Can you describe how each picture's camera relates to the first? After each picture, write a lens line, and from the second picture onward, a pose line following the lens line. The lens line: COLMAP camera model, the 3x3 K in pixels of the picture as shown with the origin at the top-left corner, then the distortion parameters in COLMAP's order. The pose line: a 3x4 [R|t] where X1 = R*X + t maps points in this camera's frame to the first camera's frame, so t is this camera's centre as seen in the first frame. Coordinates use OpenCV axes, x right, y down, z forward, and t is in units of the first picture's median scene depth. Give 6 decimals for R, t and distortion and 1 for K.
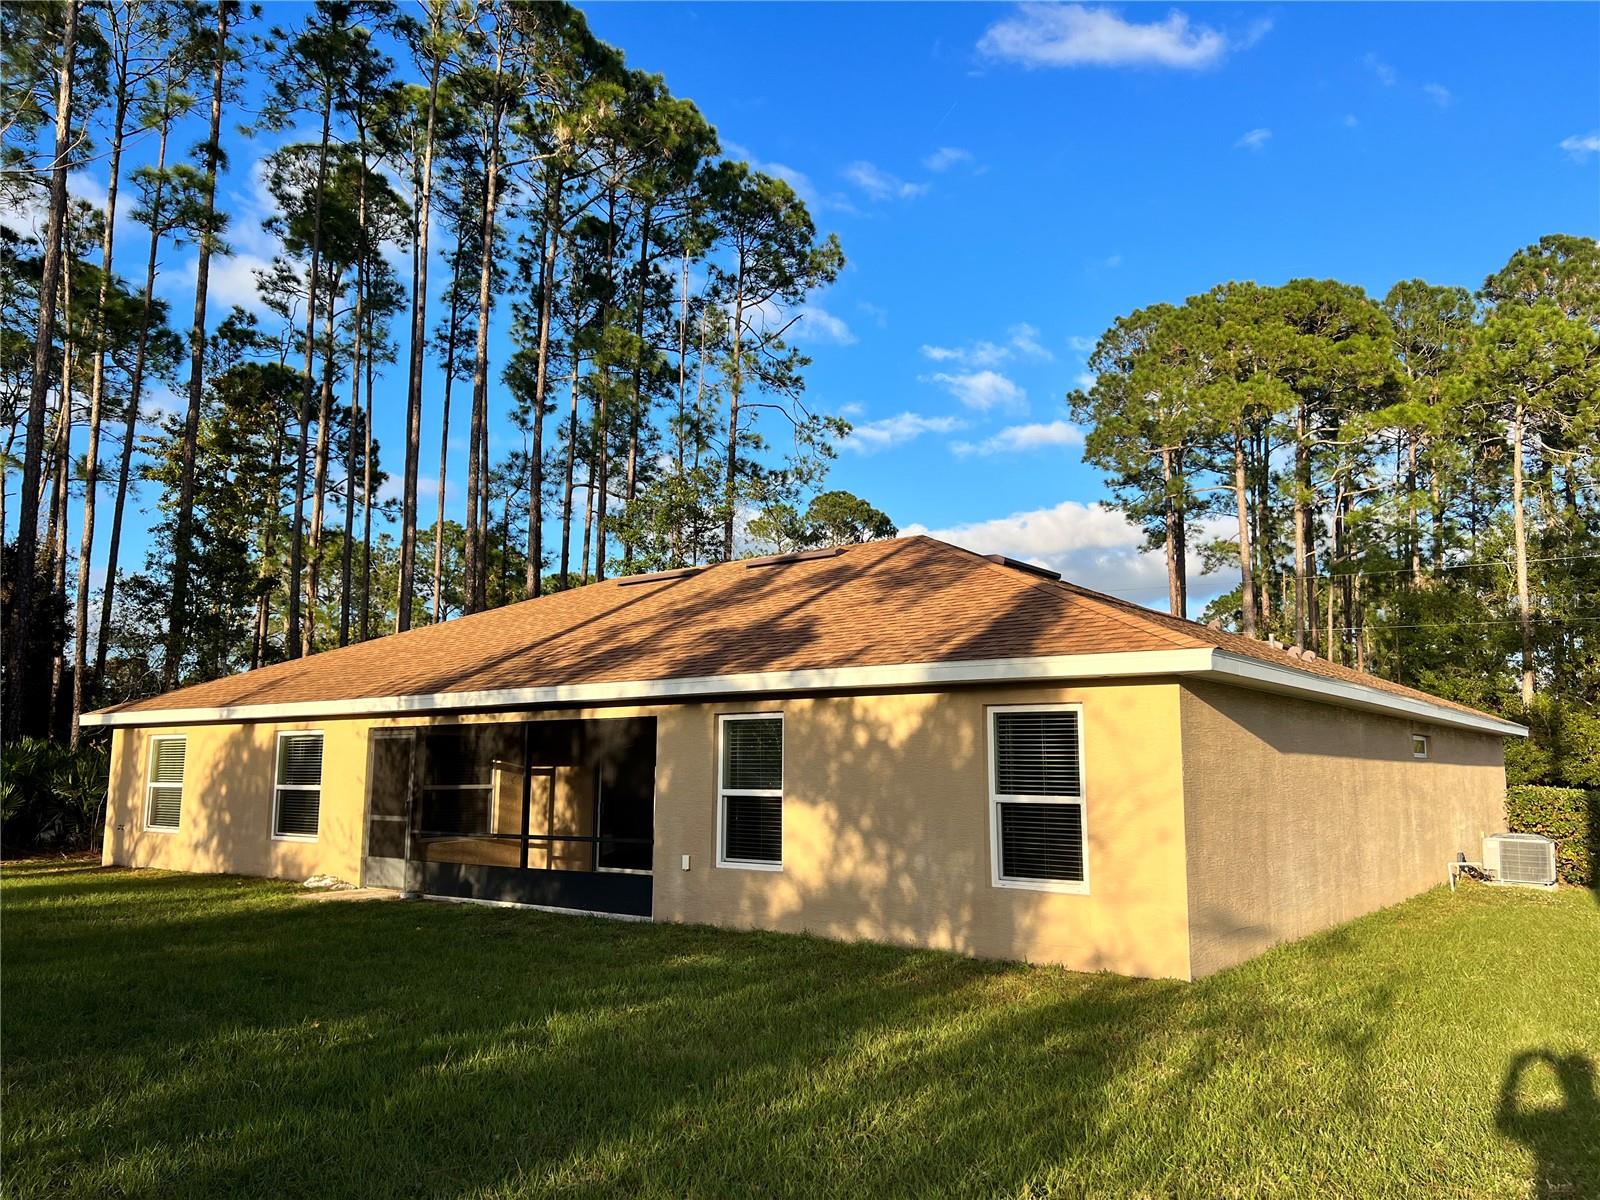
lens RADIAL K [[1197.8, 0, 796.9], [0, 1197.8, 608.1], [0, 0, 1]] dist [0.047490, -0.048444]
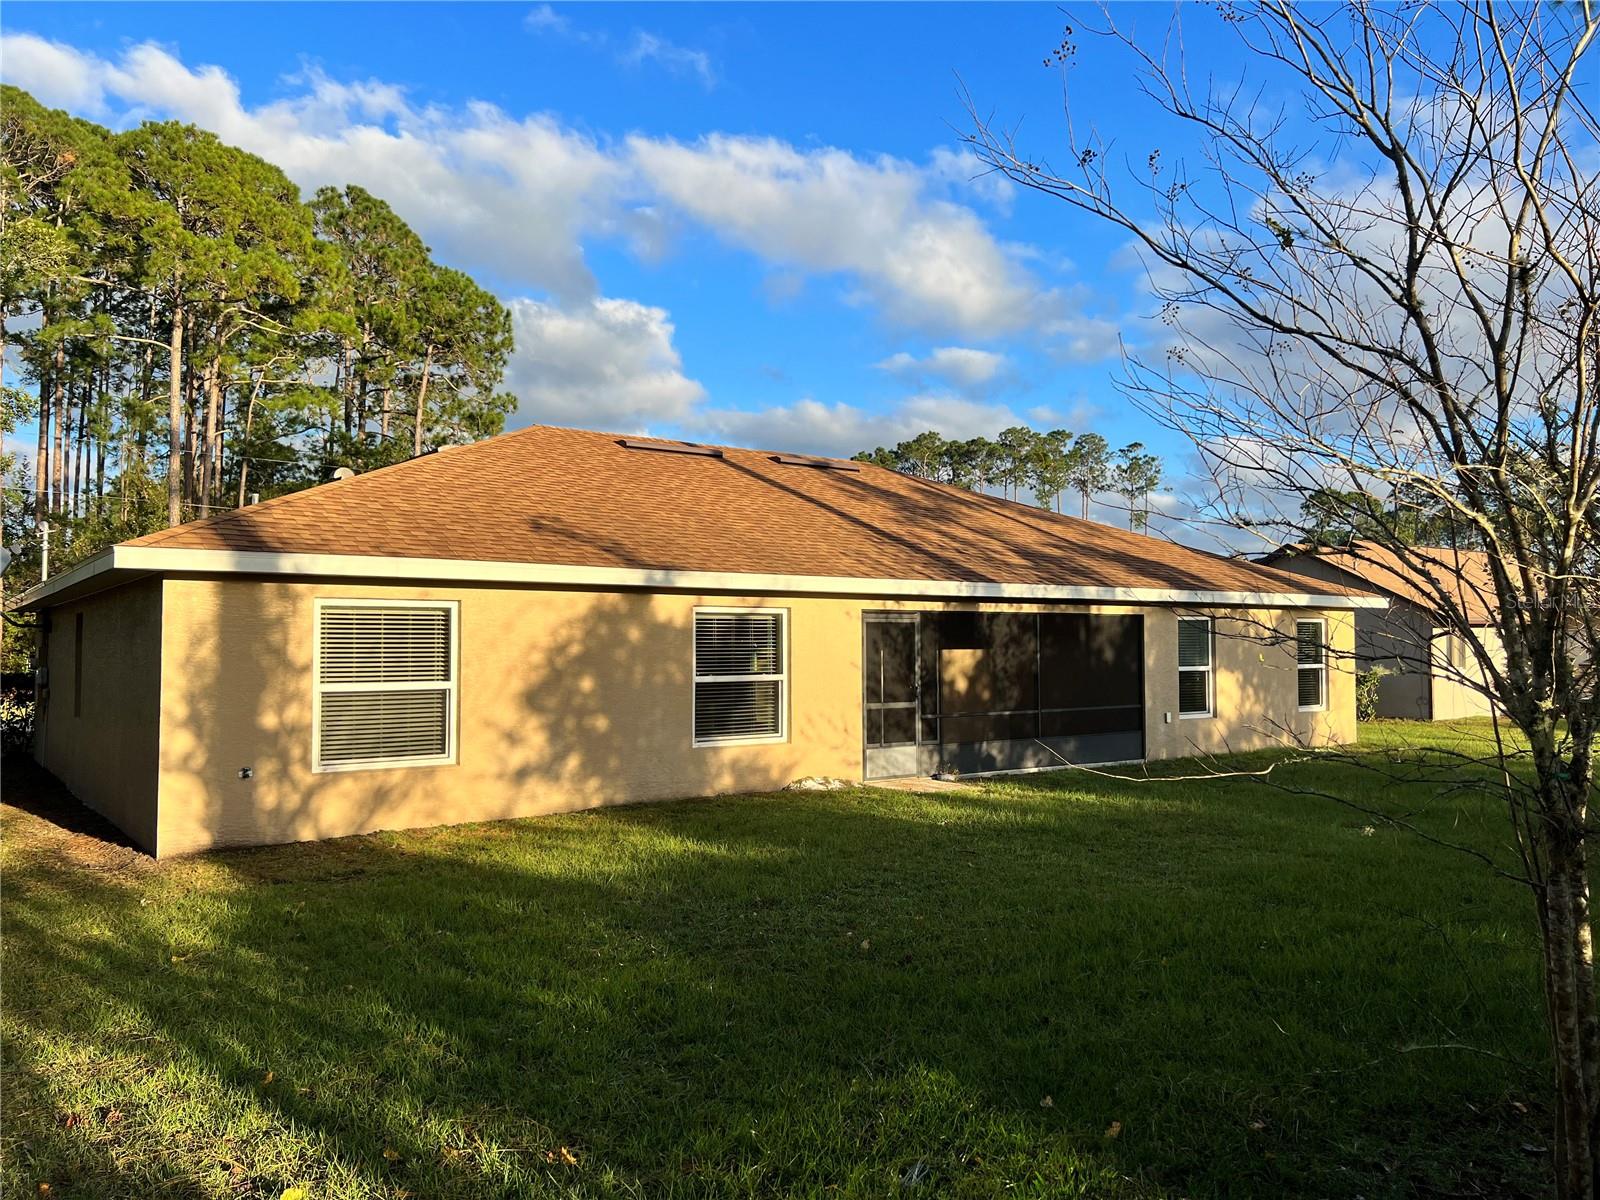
lens RADIAL K [[1197.8, 0, 798.4], [0, 1197.8, 597.6], [0, 0, 1]] dist [0.047490, -0.048444]
pose [[0.282012, 0.040976, 0.958535, -1.372938], [-0.119218, 0.992841, -0.007367, 0.113511], [-0.951975, -0.112197, 0.284878, 0.867891]]
